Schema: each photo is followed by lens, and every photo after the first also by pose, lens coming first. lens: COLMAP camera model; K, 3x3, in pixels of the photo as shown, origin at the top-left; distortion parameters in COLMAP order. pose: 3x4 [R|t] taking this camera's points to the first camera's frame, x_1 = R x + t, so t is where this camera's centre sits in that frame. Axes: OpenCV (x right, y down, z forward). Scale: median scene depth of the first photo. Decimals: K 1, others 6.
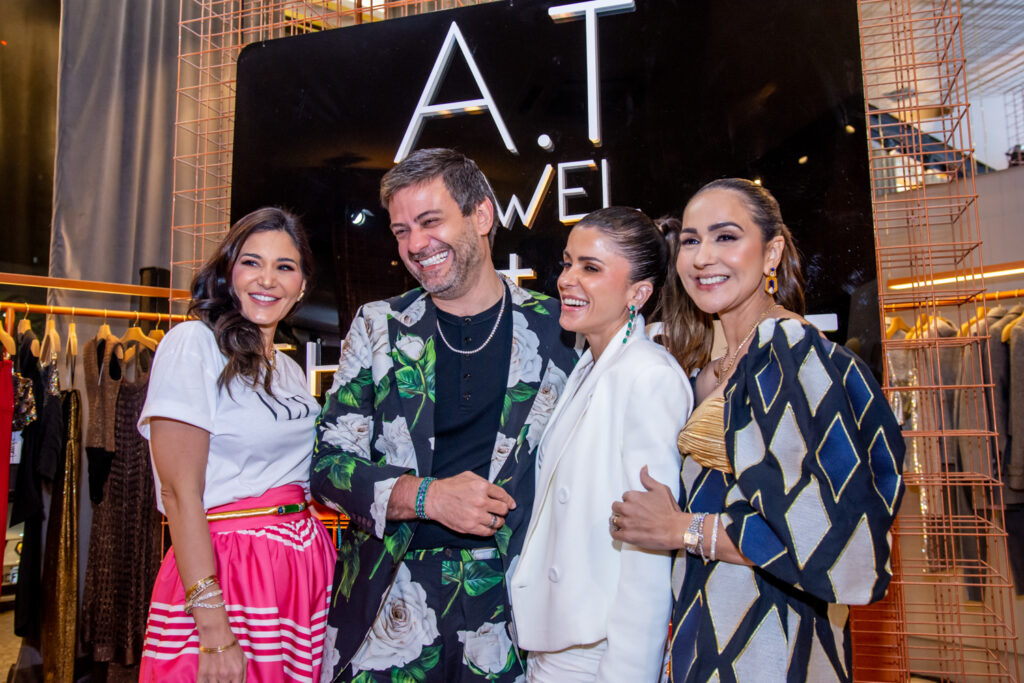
lens RADIAL K [[935.4, 0, 517.1], [0, 935.4, 323.5], [0, 0, 1]] dist [-0.037706, 0.060232]
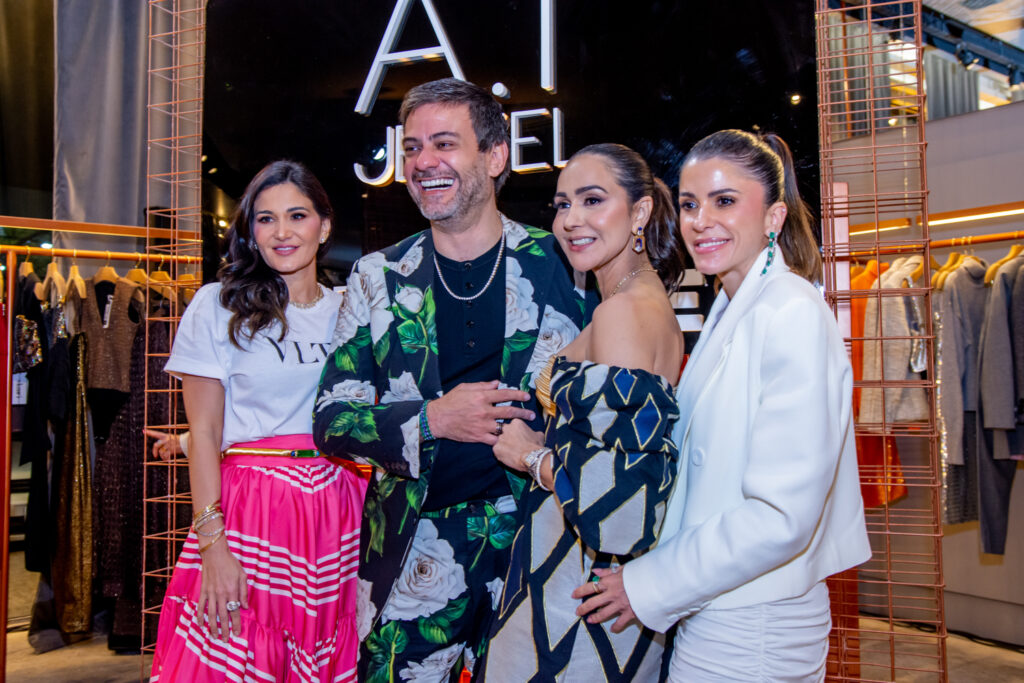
lens RADIAL K [[1025.0, 0, 509.1], [0, 1025.0, 331.3], [0, 0, 1]] dist [0.021698, 0.000000]
pose [[0.997081, 0.004044, -0.076242, 0.116427], [0.001416, 0.997445, 0.071425, -0.013285], [0.076336, -0.071325, 0.994528, -0.110100]]
